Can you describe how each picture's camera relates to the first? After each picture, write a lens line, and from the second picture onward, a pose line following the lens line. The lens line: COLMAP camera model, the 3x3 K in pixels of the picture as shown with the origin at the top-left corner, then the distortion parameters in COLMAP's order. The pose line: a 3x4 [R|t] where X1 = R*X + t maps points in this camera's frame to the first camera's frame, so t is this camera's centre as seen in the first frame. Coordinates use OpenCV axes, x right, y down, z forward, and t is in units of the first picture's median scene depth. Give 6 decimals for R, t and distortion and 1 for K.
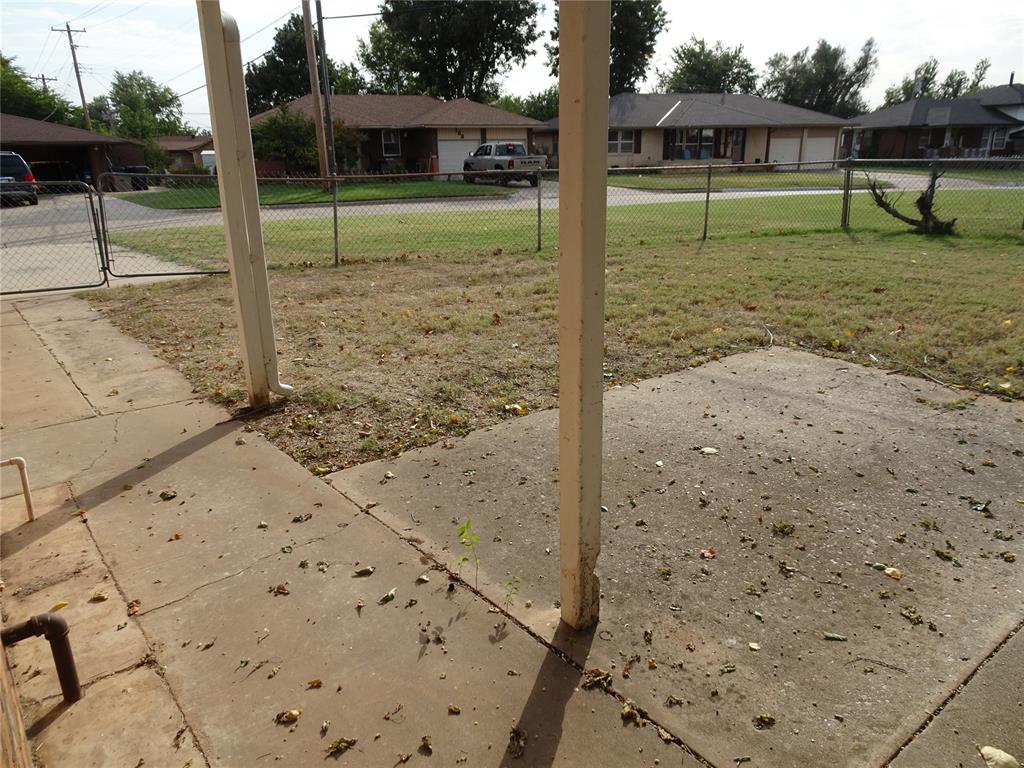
lens RADIAL K [[723.5, 0, 512.0], [0, 723.5, 387.2], [0, 0, 1]] dist [0.000144, 0.000052]
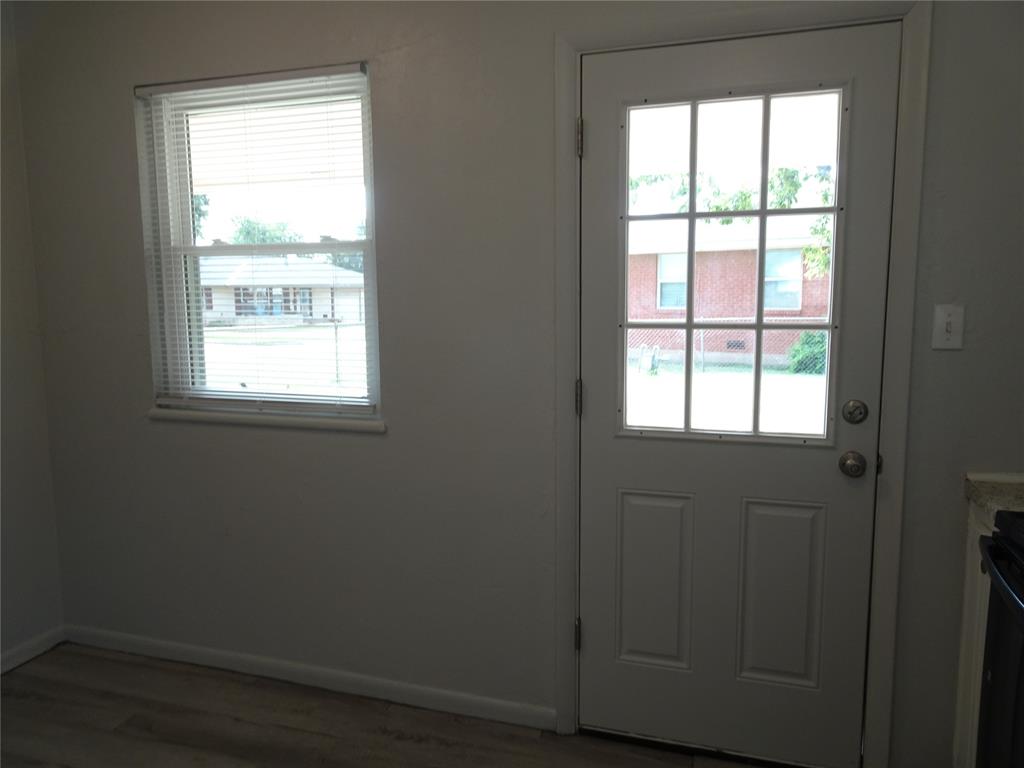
lens RADIAL K [[723.5, 0, 520.4], [0, 723.5, 385.1], [0, 0, 1]] dist [0.000144, 0.000052]
pose [[0.826354, -0.057745, 0.560183, -0.996319], [0.172400, 0.972910, -0.154027, 0.251651], [-0.536113, 0.223857, 0.813923, -0.813334]]
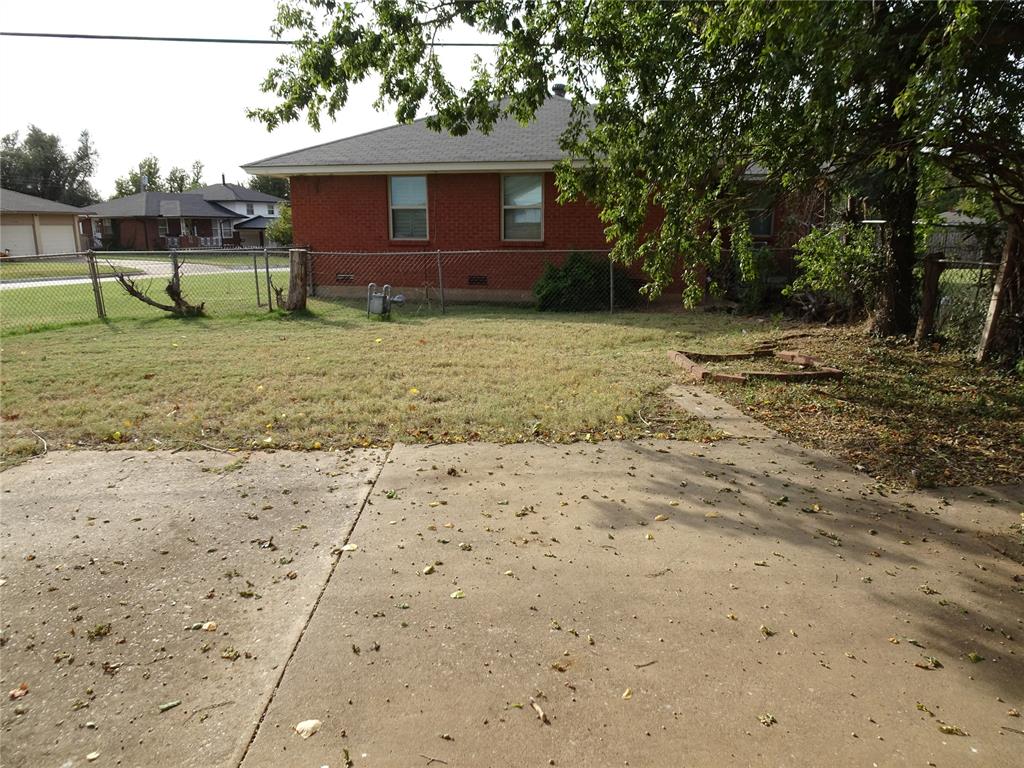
lens RADIAL K [[723.5, 0, 515.6], [0, 723.5, 381.0], [0, 0, 1]] dist [0.000144, 0.000052]
pose [[0.590761, -0.152645, 0.792276, -0.010342], [0.247049, 0.969000, 0.002481, 0.000804], [-0.768094, 0.194265, 0.610158, -0.052689]]
